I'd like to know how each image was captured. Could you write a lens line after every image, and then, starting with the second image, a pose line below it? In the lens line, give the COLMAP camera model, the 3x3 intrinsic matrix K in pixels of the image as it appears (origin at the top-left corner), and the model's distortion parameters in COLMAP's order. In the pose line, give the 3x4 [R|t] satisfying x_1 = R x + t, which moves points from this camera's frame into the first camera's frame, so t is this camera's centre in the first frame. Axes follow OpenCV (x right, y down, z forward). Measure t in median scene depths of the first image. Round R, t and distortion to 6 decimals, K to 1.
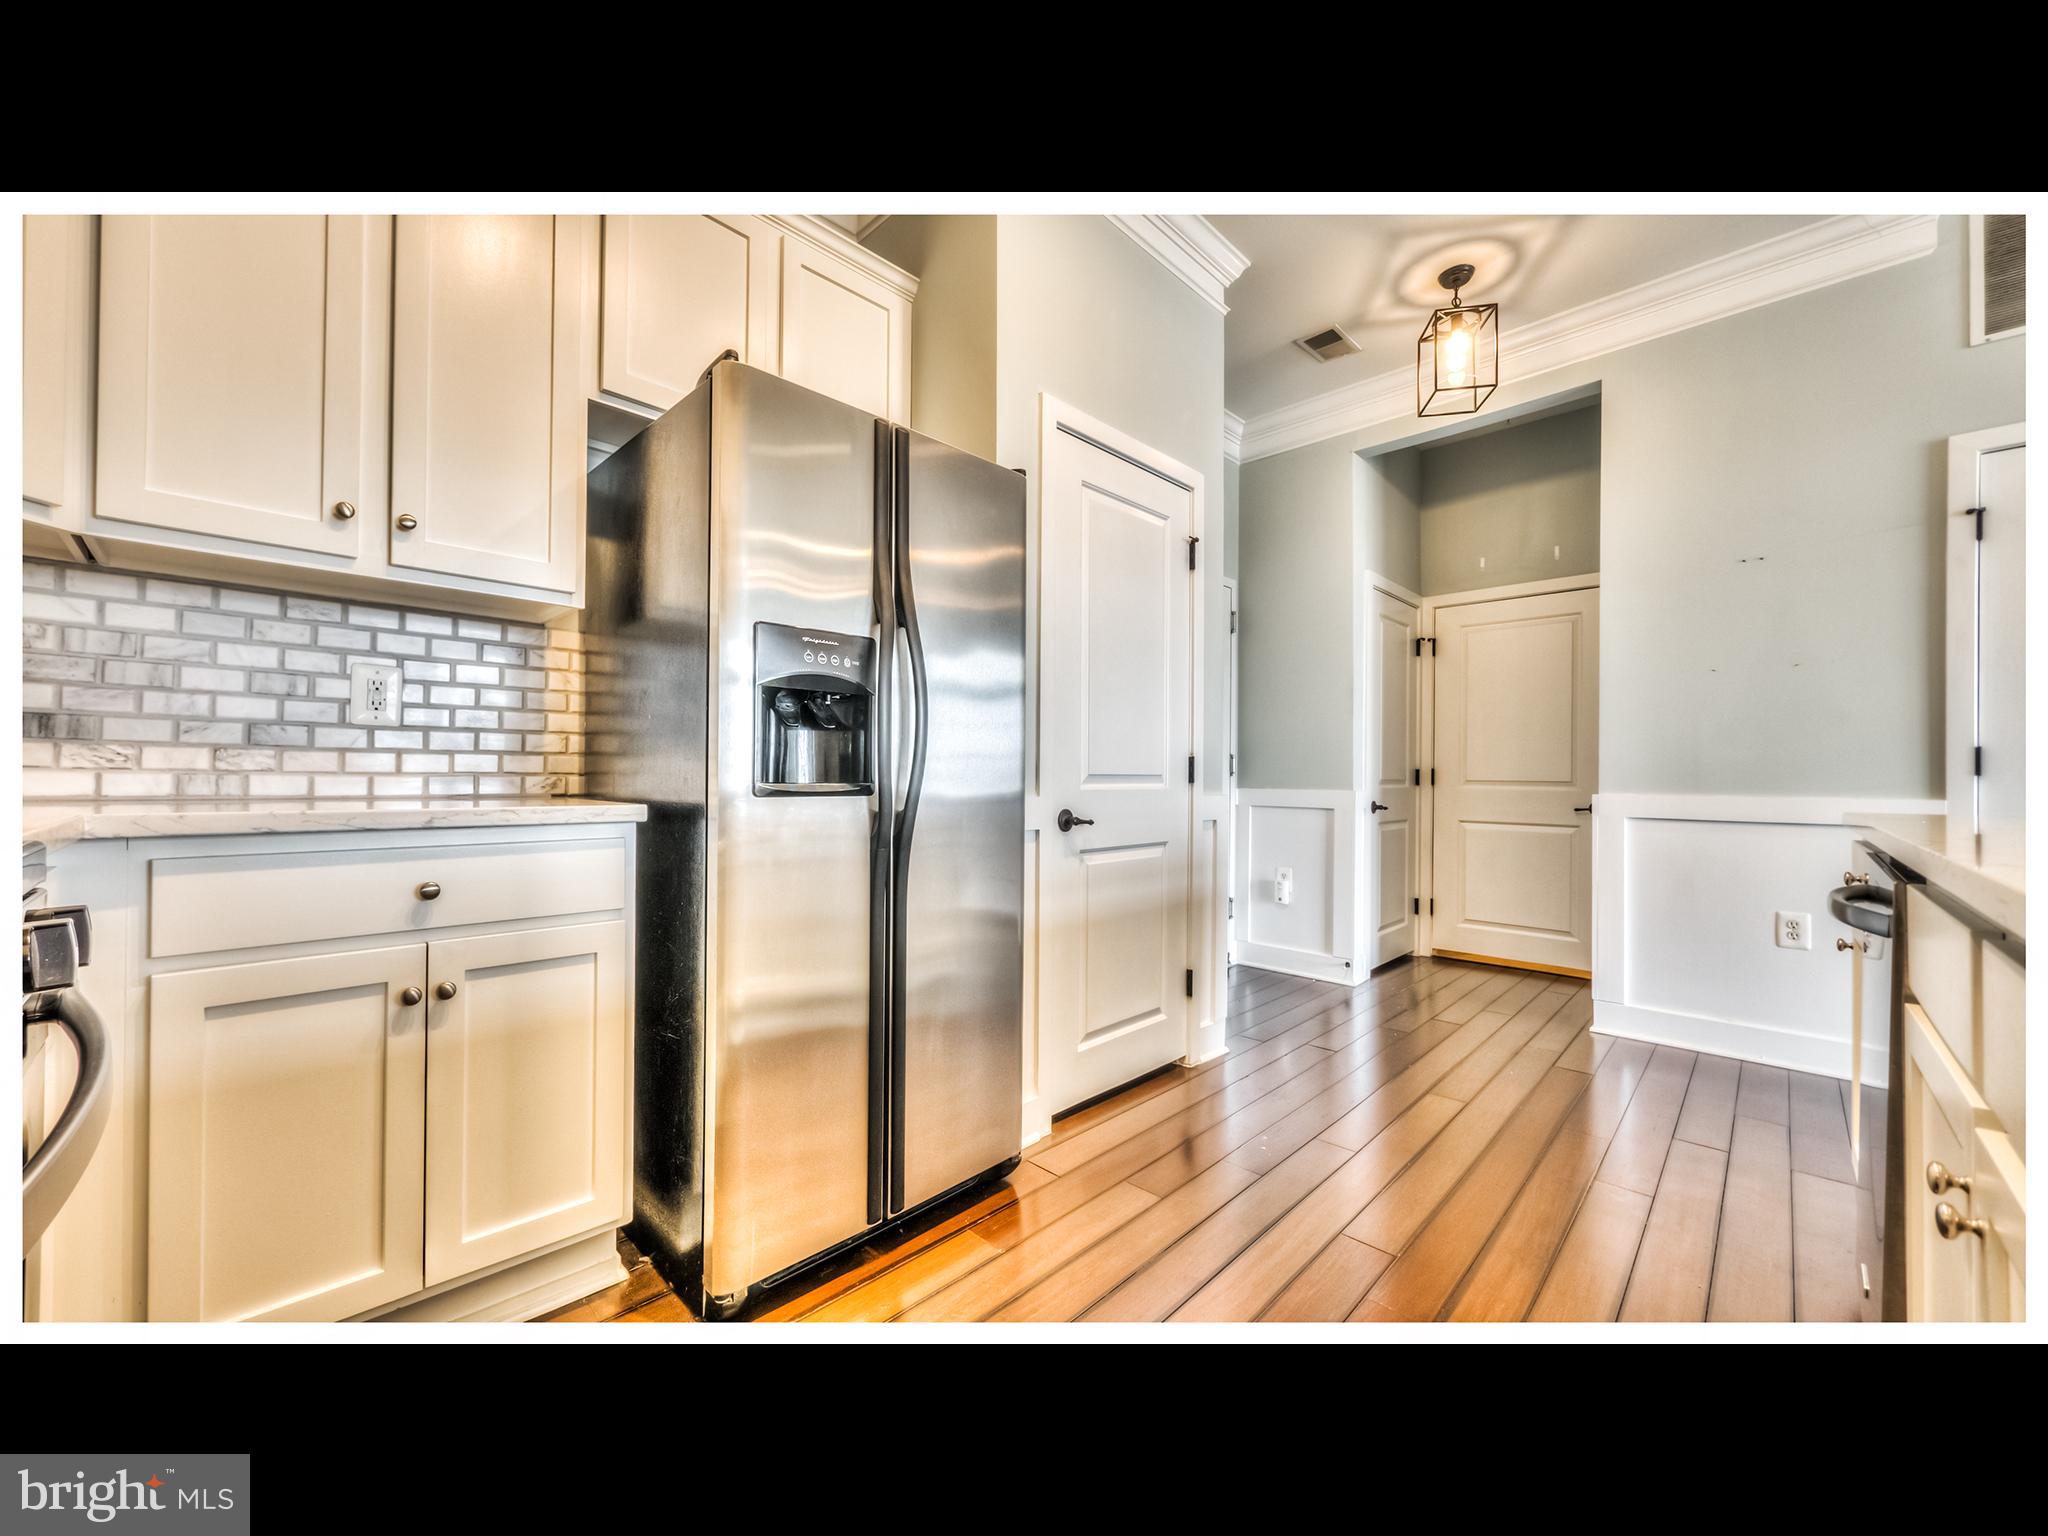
lens RADIAL K [[781.6, 0, 996.4], [0, 781.6, 771.9], [0, 0, 1]] dist [-0.003728, 0.001769]
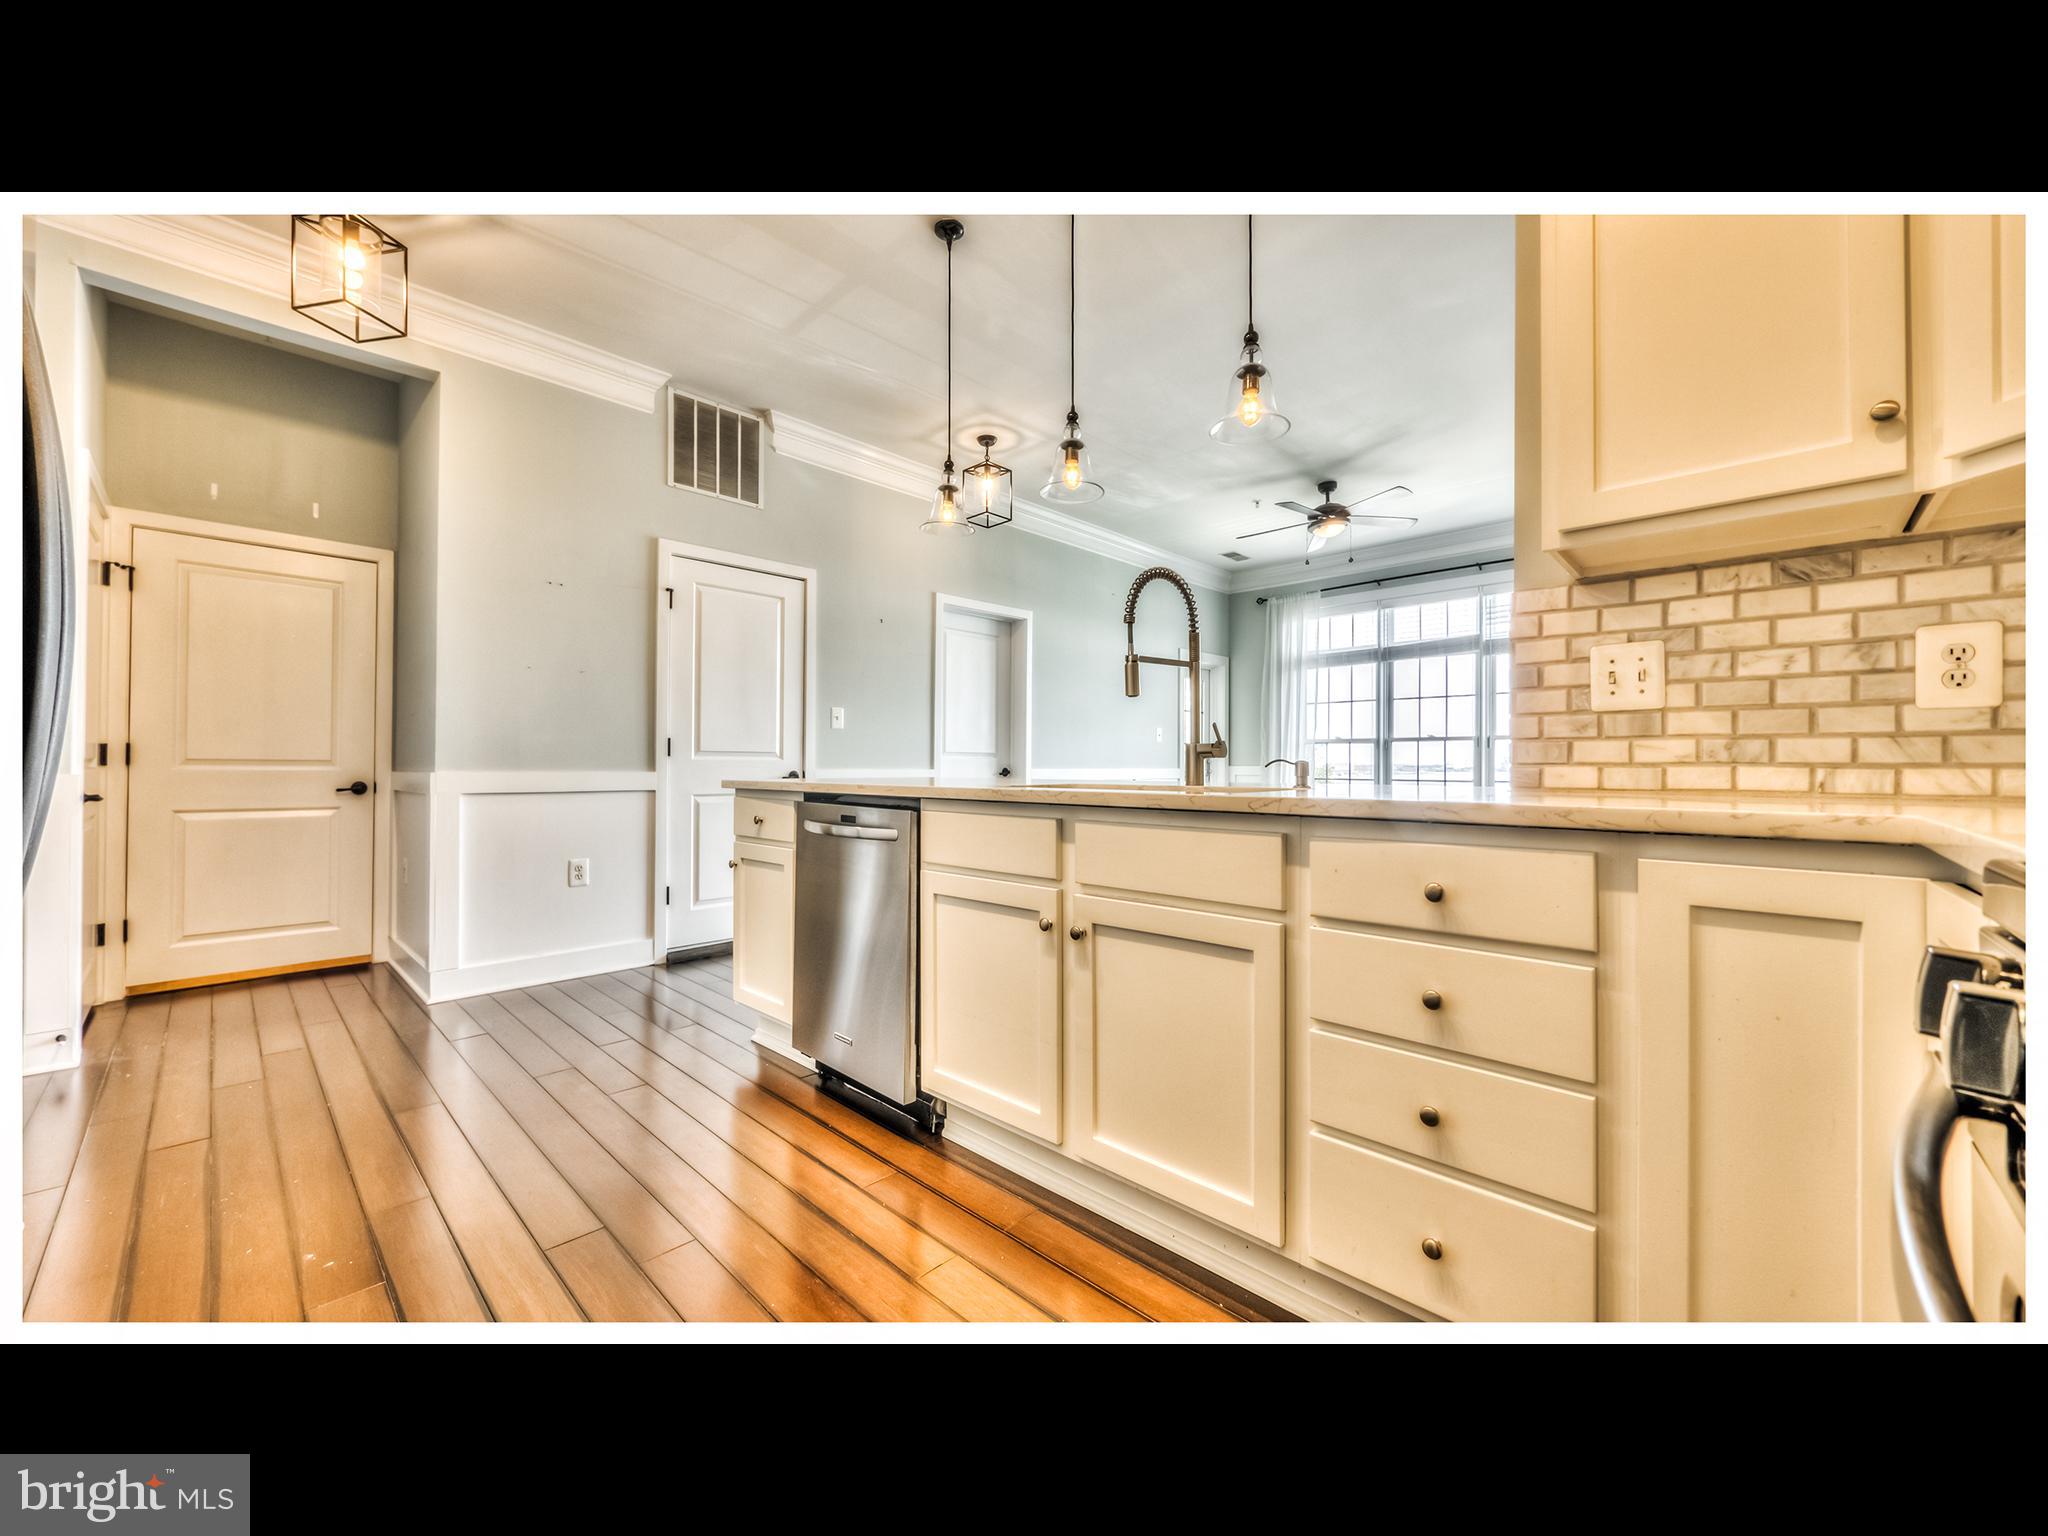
lens RADIAL K [[781.6, 0, 1011.1], [0, 781.6, 762.2], [0, 0, 1]] dist [-0.003728, 0.001769]
pose [[-0.021622, -0.002127, 0.999764, -0.349260], [-0.010329, 0.999945, 0.001904, 0.006471], [-0.999713, -0.010286, -0.021643, 0.328114]]
